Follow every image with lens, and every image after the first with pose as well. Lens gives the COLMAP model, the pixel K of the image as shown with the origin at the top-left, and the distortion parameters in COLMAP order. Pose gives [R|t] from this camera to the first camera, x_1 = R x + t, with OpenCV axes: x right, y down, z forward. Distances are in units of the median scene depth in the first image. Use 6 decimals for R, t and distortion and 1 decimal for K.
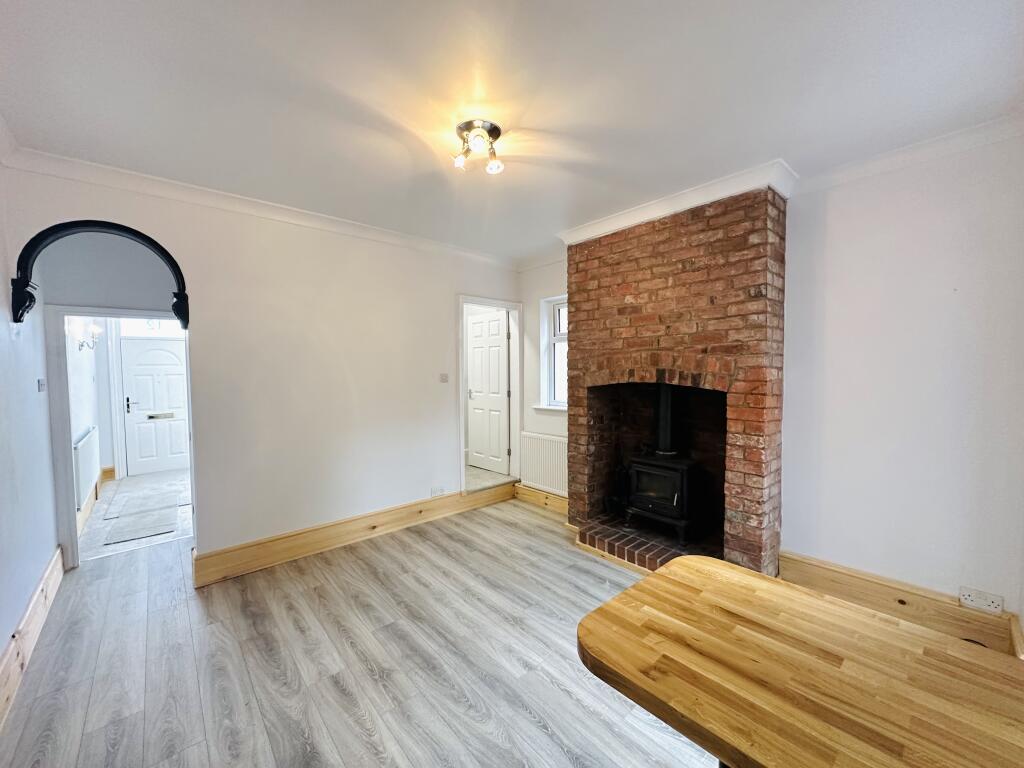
lens RADIAL K [[408.2, 0, 509.7], [0, 408.2, 383.2], [0, 0, 1]] dist [0.001484, 0.000180]
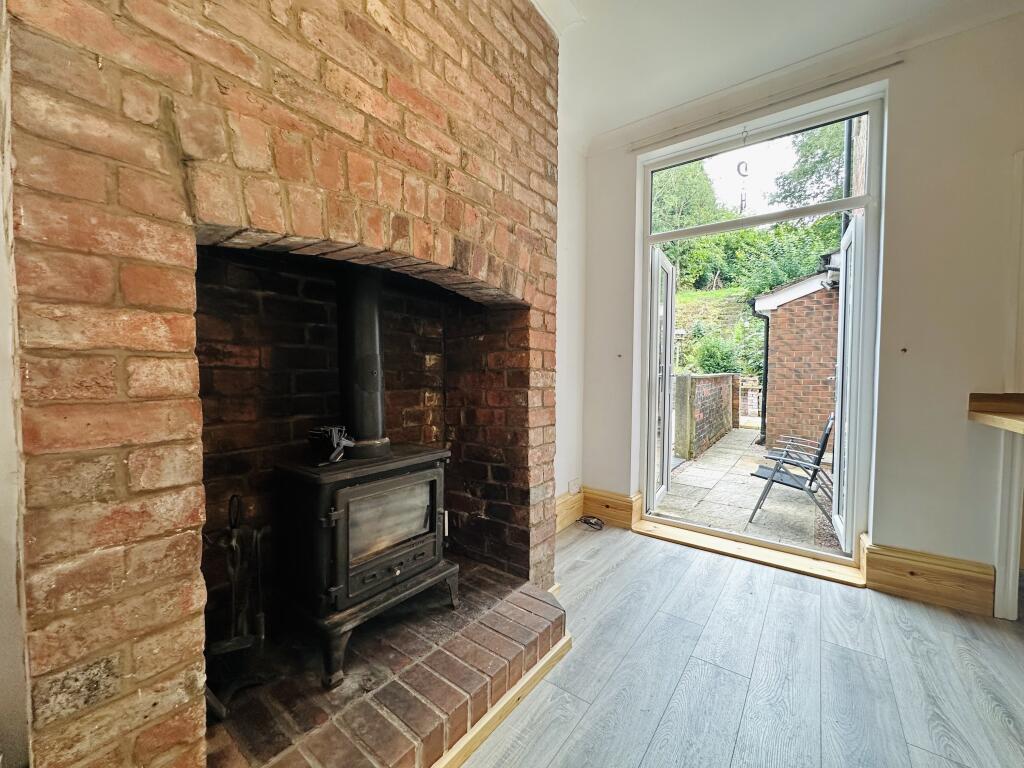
lens RADIAL K [[408.2, 0, 509.7], [0, 408.2, 383.2], [0, 0, 1]] dist [0.001484, 0.000180]
pose [[-0.203593, -0.010084, 0.979004, -0.082277], [0.029022, 0.999445, 0.016330, 0.118081], [-0.978625, 0.031737, -0.203187, 1.052846]]
